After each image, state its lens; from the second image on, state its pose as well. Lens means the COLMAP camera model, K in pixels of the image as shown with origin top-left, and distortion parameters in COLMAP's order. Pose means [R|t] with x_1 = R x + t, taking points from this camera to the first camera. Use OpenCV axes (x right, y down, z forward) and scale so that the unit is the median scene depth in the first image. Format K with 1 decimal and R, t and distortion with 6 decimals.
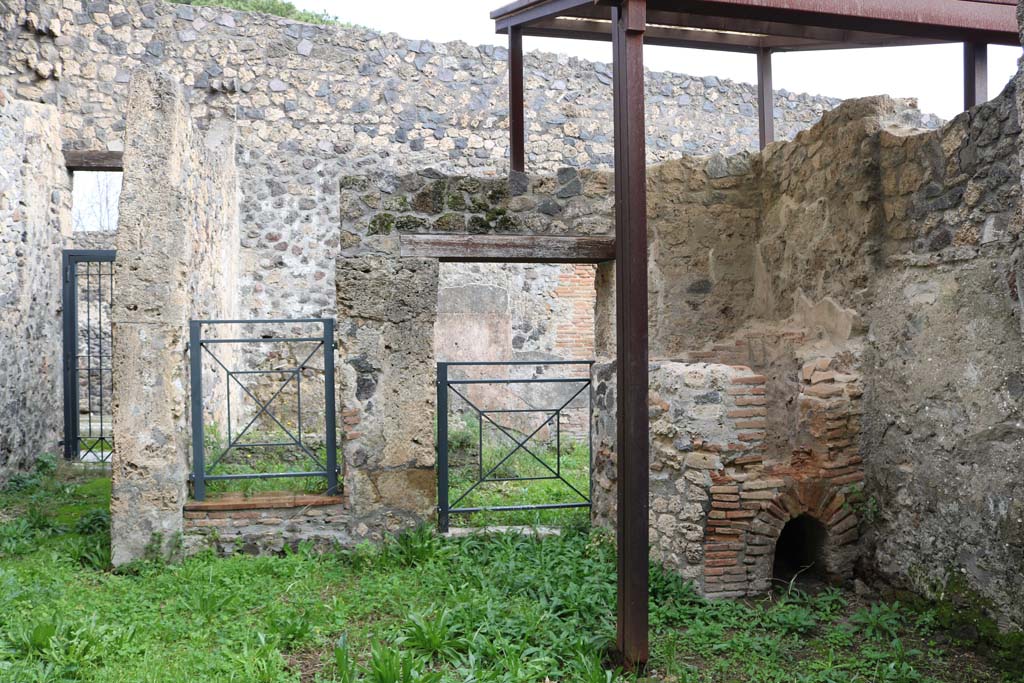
lens RADIAL K [[852.3, 0, 512.0], [0, 852.3, 341.5], [0, 0, 1]] dist [-0.143239, 0.082734]
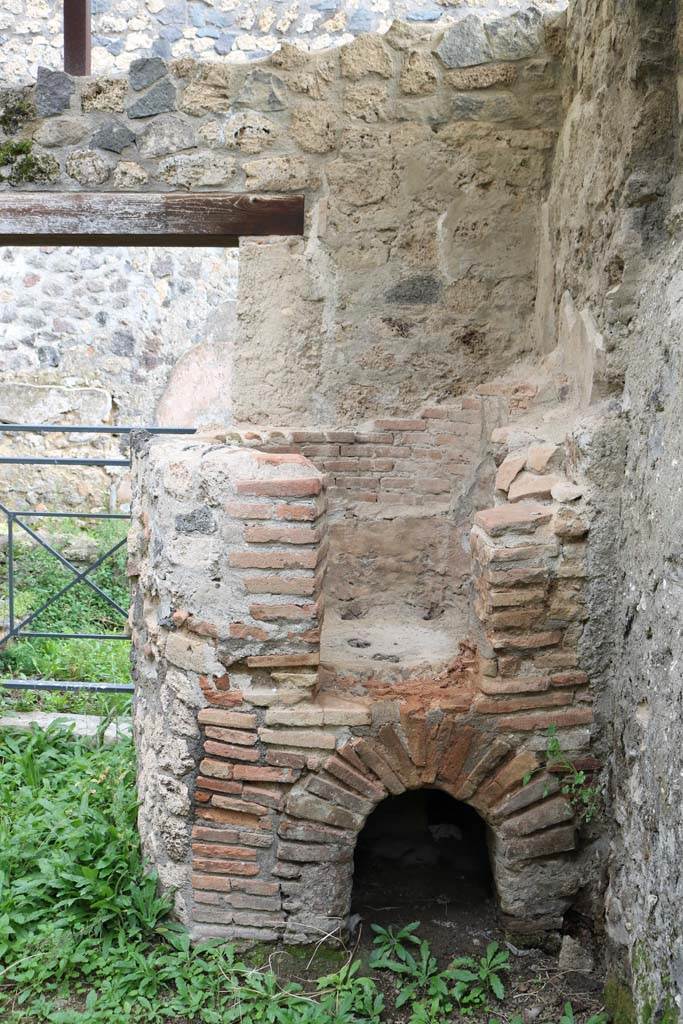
lens RADIAL K [[1169.1, 0, 341.5], [0, 1169.1, 512.0], [0, 0, 1]] dist [-0.119673, 0.175775]
pose [[0.966769, 0.053215, -0.250051, 0.448057], [-0.026359, 0.993632, 0.109549, -0.010210], [0.254288, -0.099317, 0.962015, 0.386539]]
